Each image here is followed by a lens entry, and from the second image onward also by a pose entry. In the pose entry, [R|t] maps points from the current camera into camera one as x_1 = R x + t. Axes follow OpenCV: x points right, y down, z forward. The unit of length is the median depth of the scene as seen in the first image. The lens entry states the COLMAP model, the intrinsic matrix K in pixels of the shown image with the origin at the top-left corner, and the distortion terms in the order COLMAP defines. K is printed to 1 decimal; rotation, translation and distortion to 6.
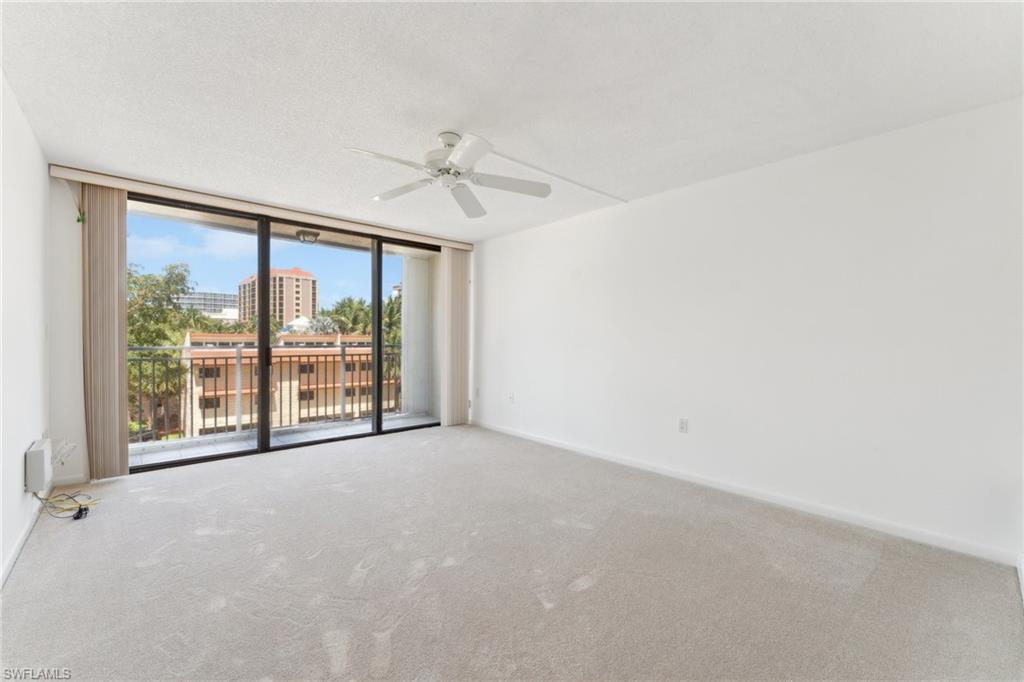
lens RADIAL K [[421.0, 0, 512.3], [0, 421.0, 339.1], [0, 0, 1]] dist [0.000554, -0.000733]
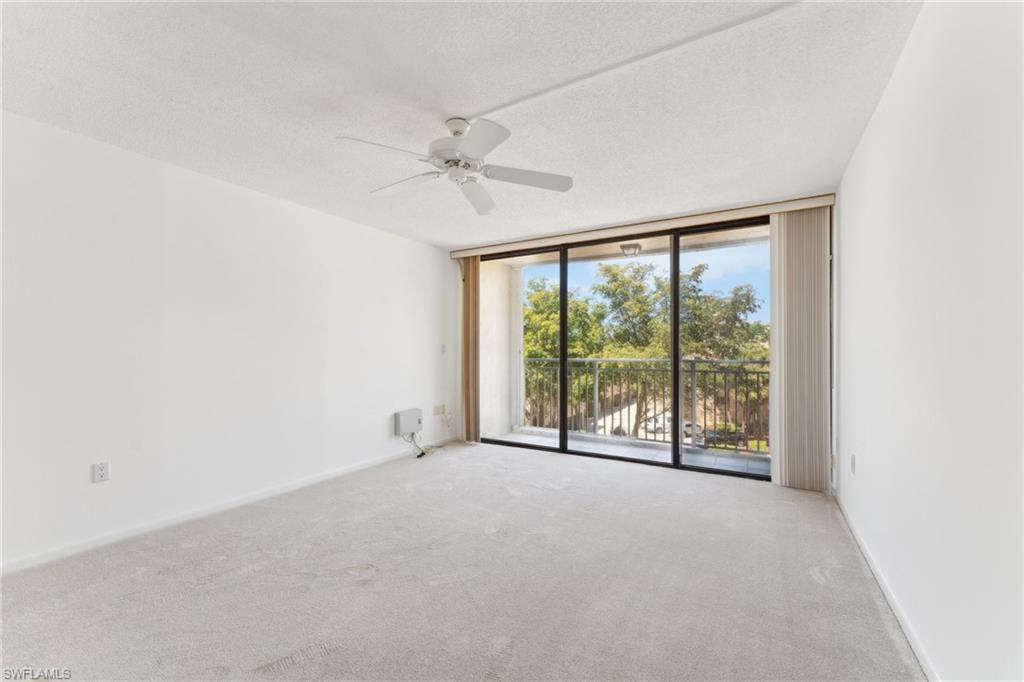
lens RADIAL K [[421.0, 0, 509.6], [0, 421.0, 347.4], [0, 0, 1]] dist [0.000554, -0.000733]
pose [[0.299449, -0.014728, -0.953999, 0.384376], [0.000722, 0.999884, -0.015210, 0.001756], [0.954112, 0.003866, 0.299425, 0.442906]]
